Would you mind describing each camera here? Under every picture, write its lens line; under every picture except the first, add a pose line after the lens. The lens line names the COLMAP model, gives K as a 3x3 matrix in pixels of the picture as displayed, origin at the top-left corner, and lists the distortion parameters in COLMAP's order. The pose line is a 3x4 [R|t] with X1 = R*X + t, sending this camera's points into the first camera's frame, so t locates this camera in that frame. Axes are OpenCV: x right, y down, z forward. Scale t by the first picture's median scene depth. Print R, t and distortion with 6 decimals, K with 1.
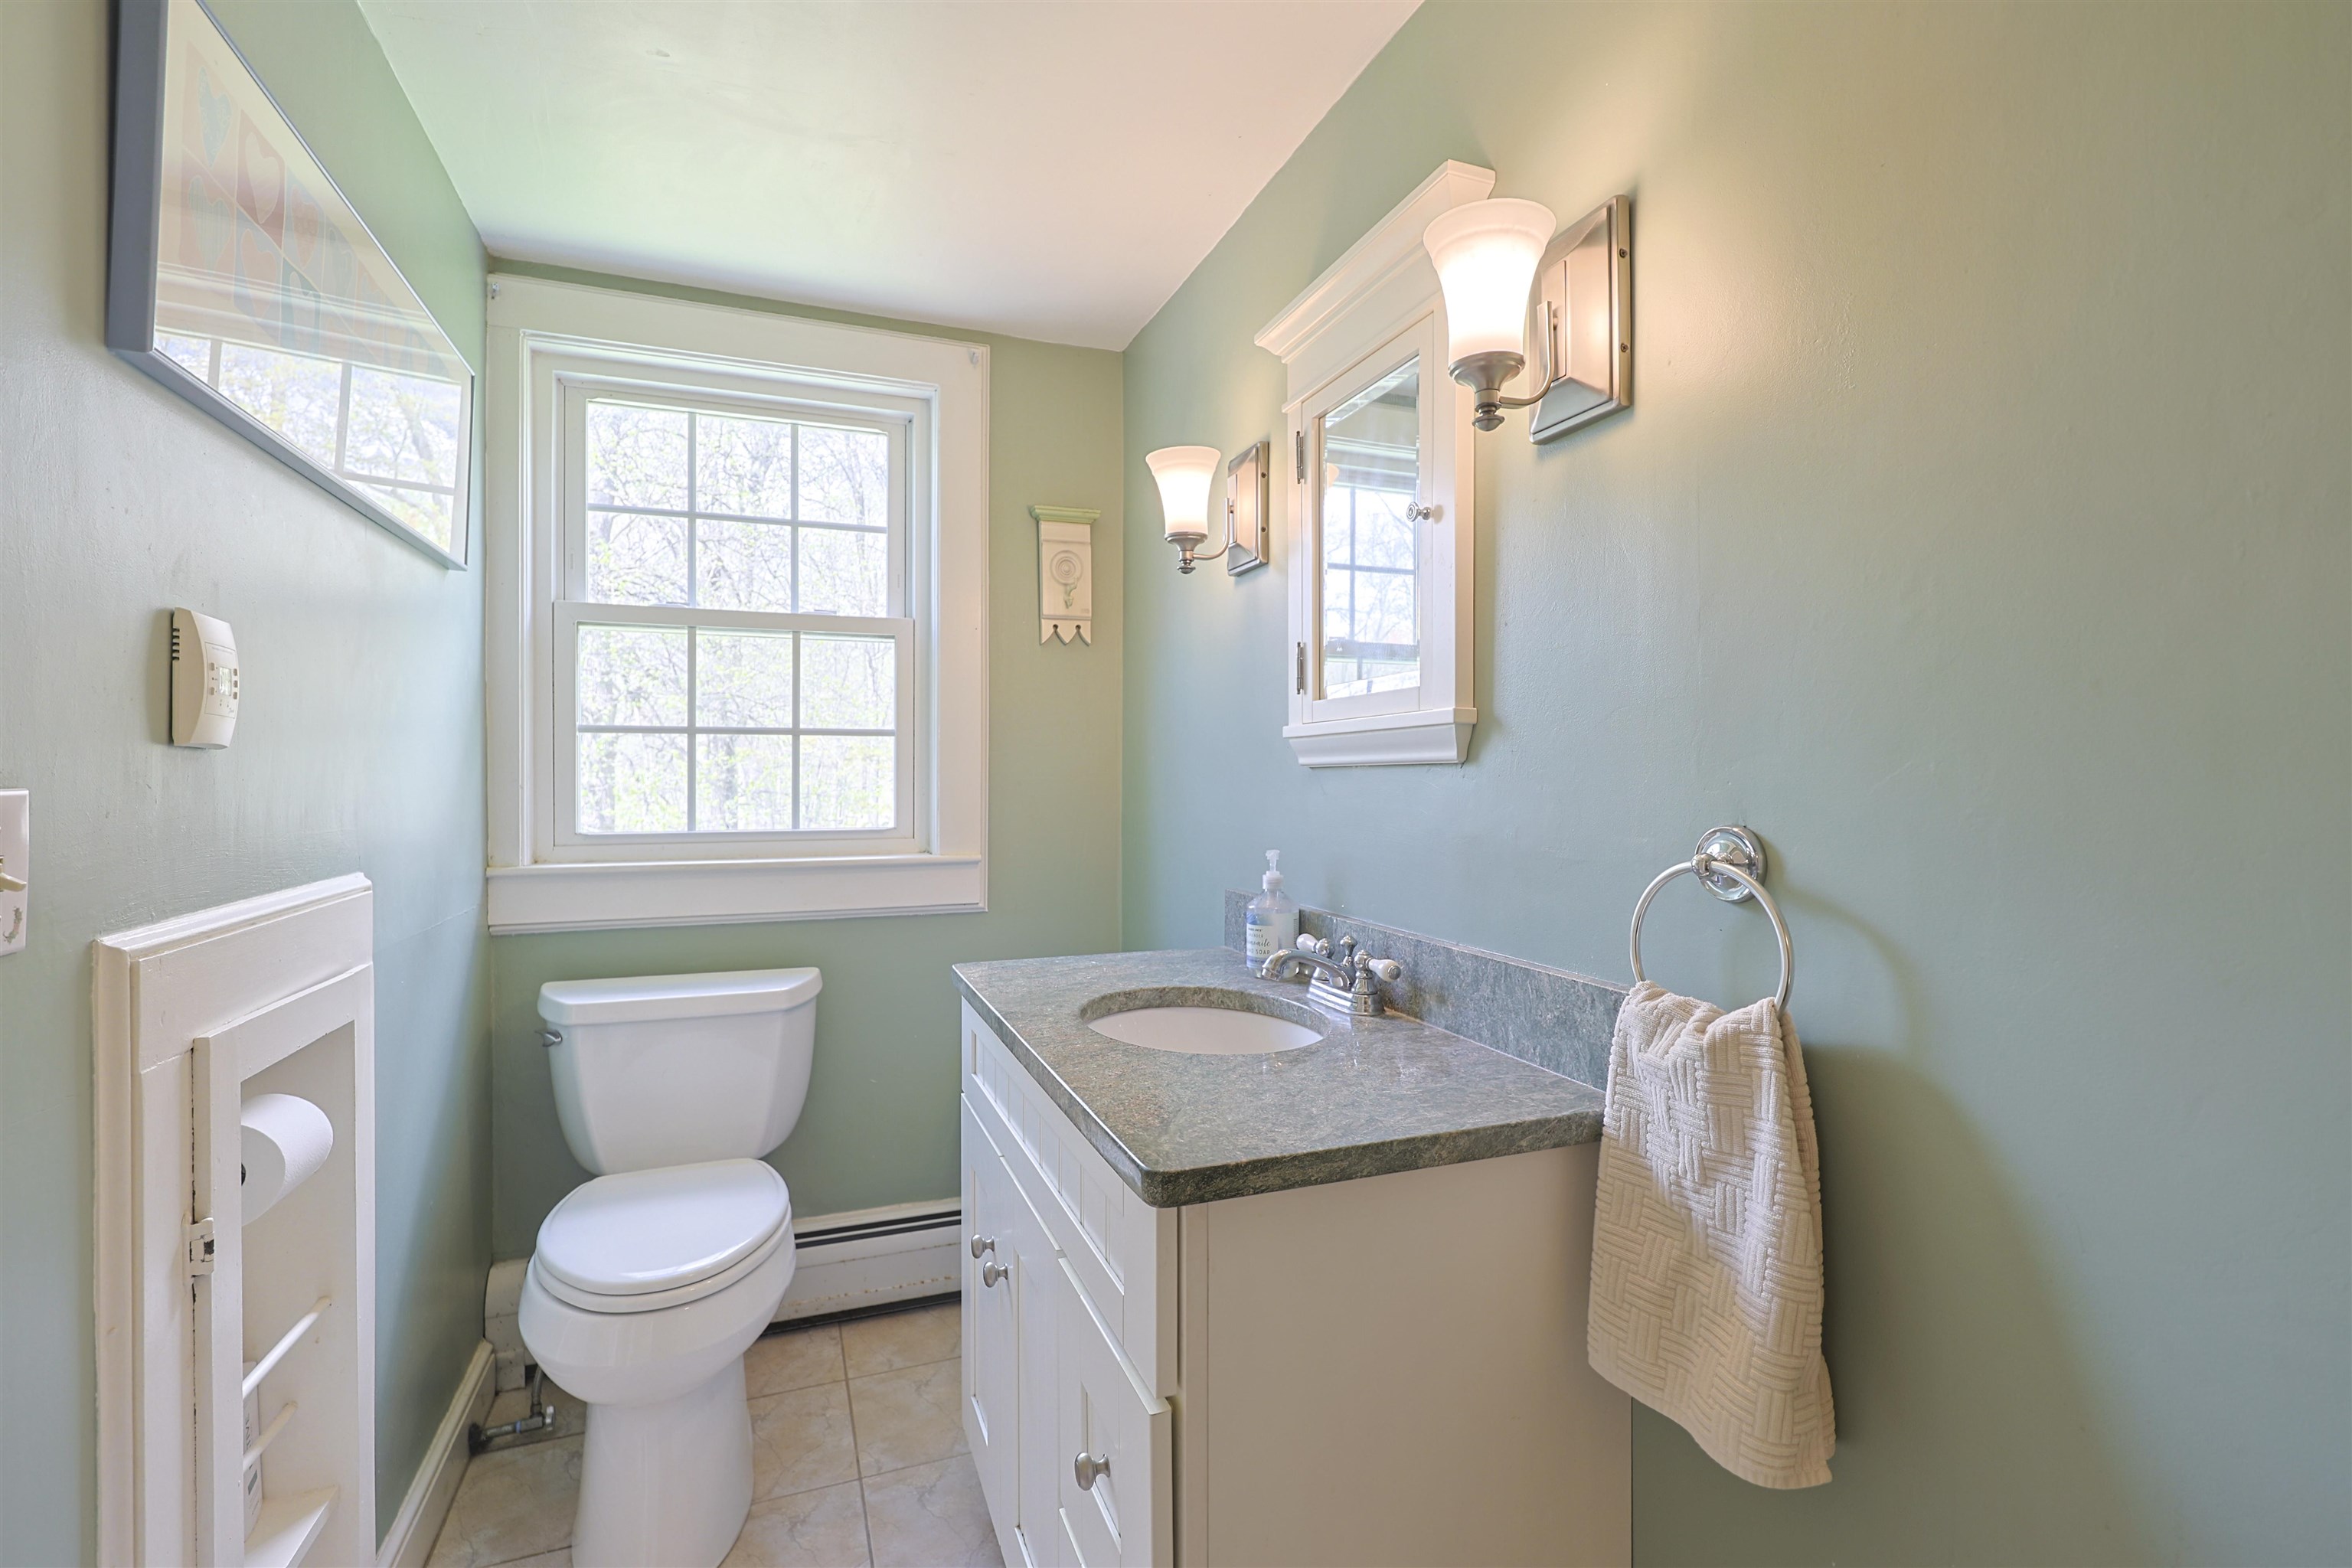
lens RADIAL K [[1060.1, 0, 1179.8], [0, 1060.1, 776.1], [0, 0, 1]] dist [0.000542, -0.001053]
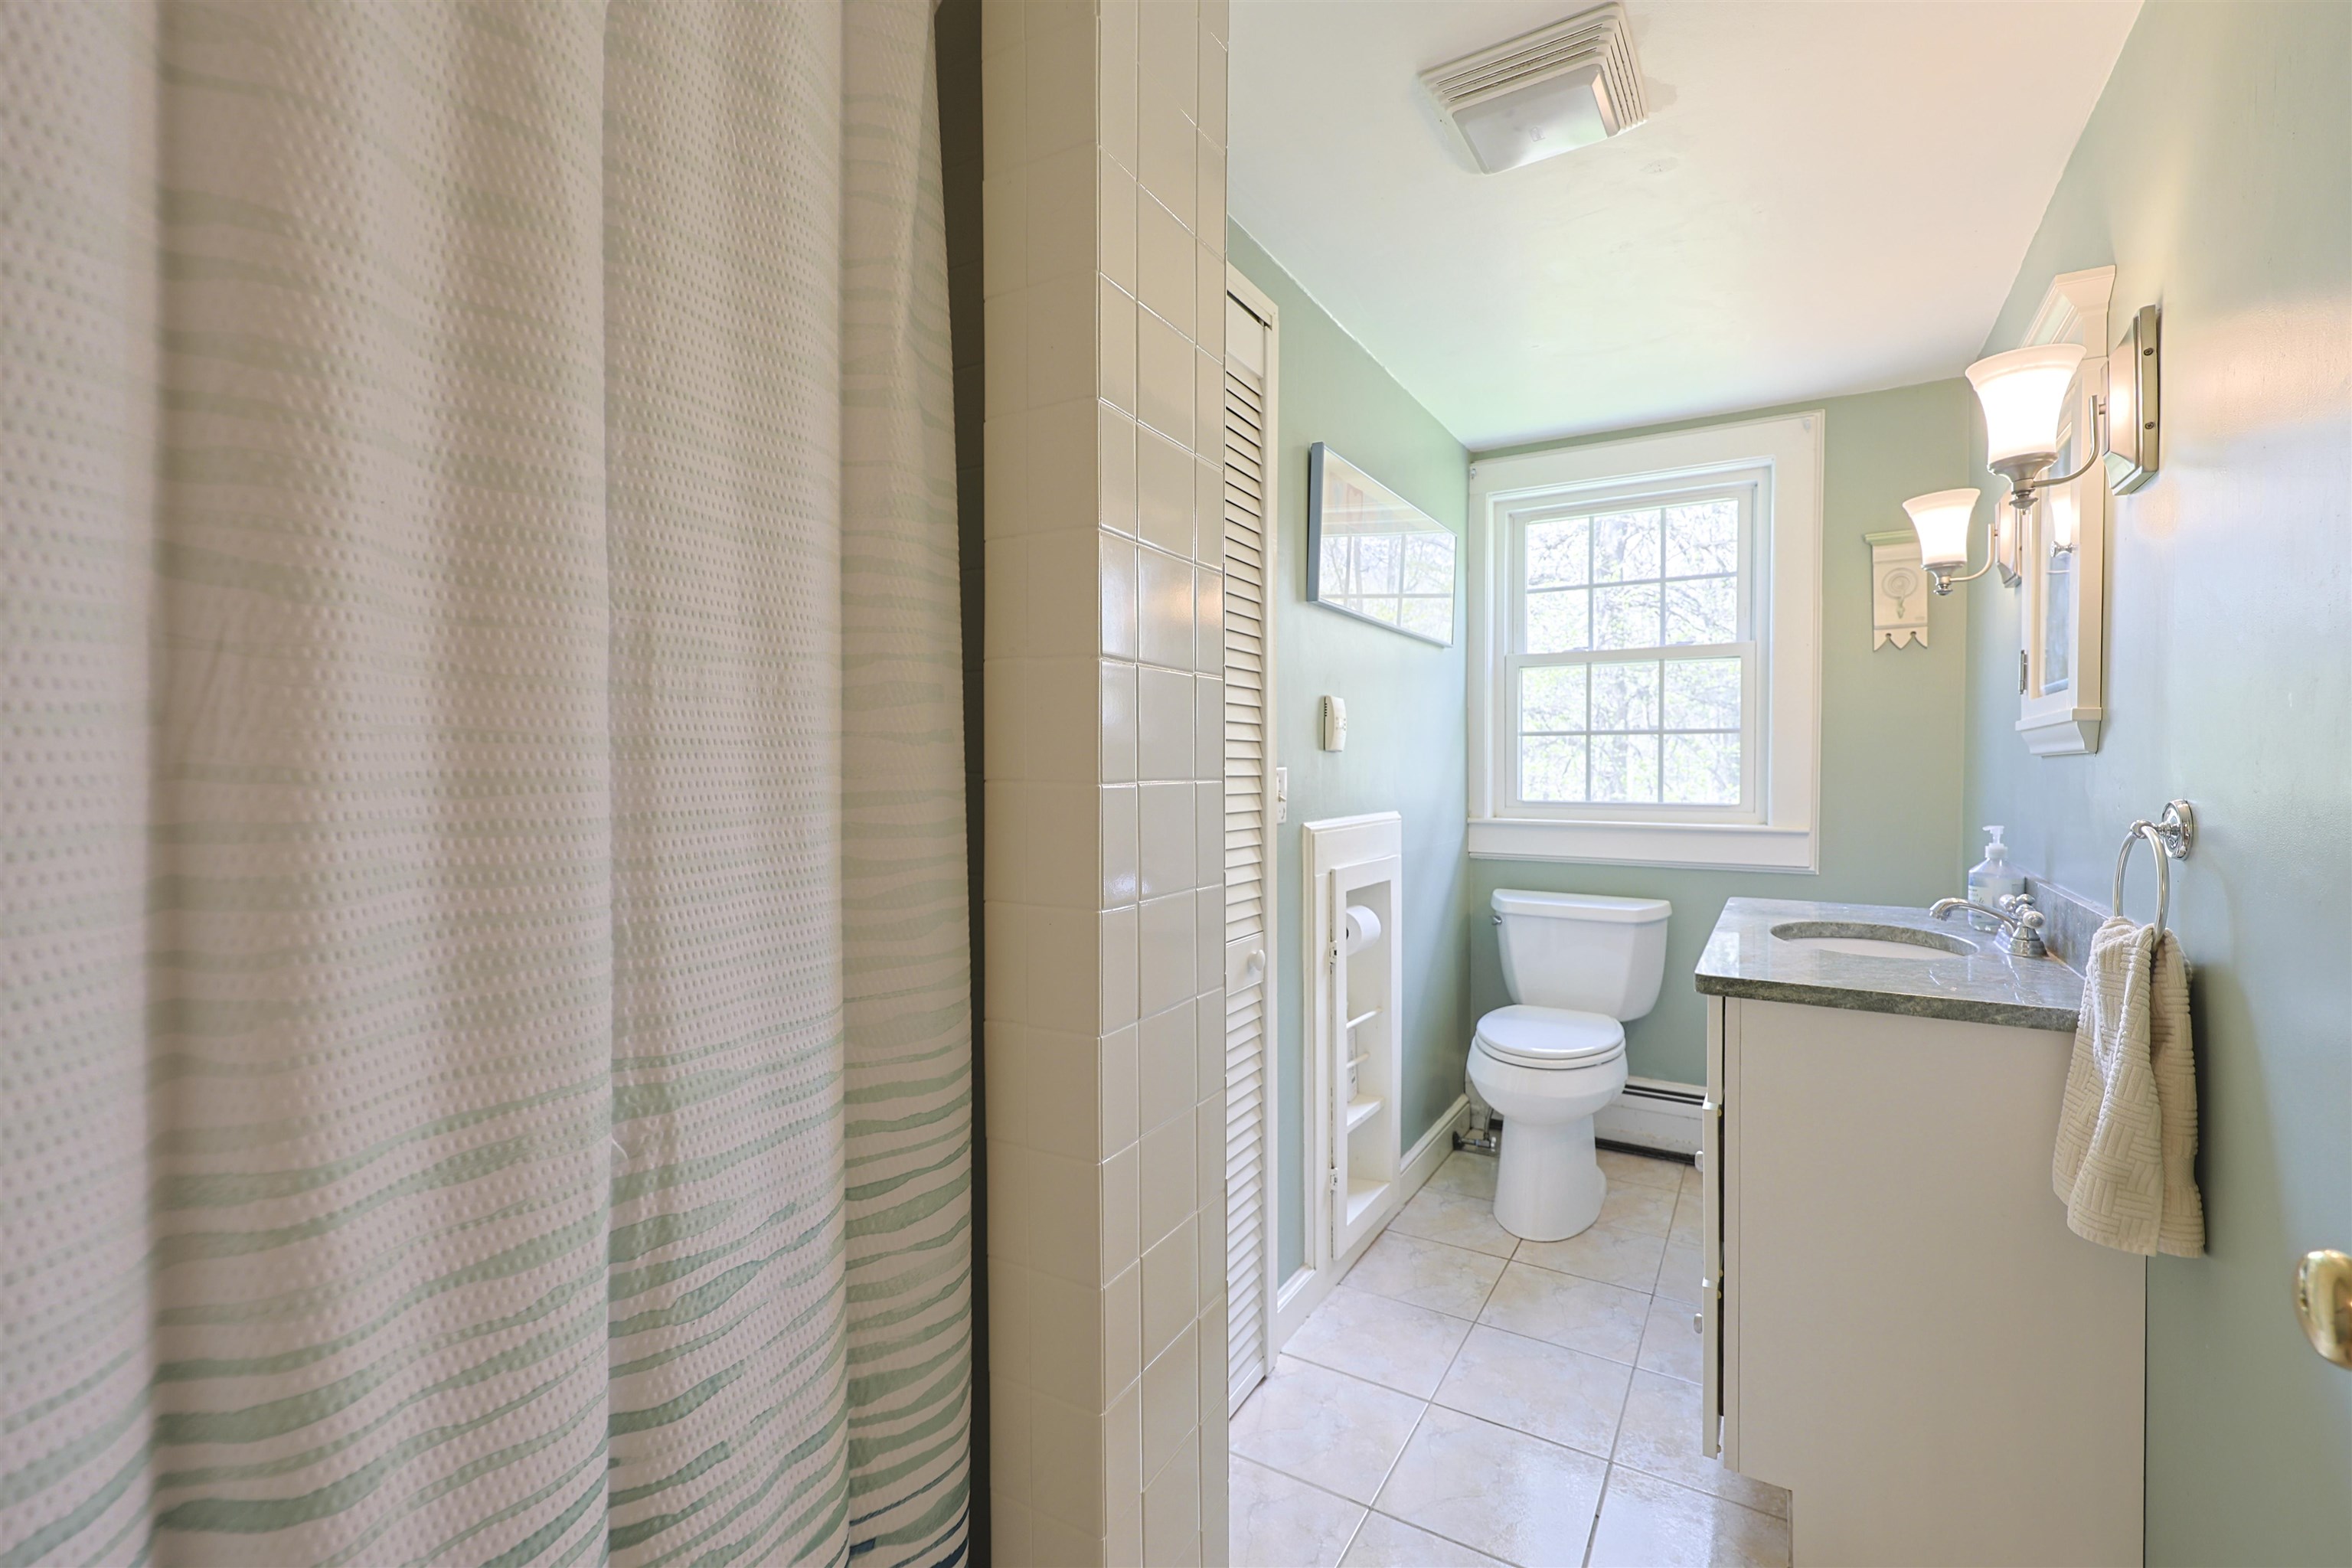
lens RADIAL K [[1013.0, 0, 1179.2], [0, 1013.0, 773.3], [0, 0, 1]] dist [0.002462, -0.000066]
pose [[0.602242, 0.008819, -0.798265, 0.378299], [-0.002306, 0.999954, 0.009308, 0.001912], [0.798310, -0.003765, 0.602234, -0.360104]]
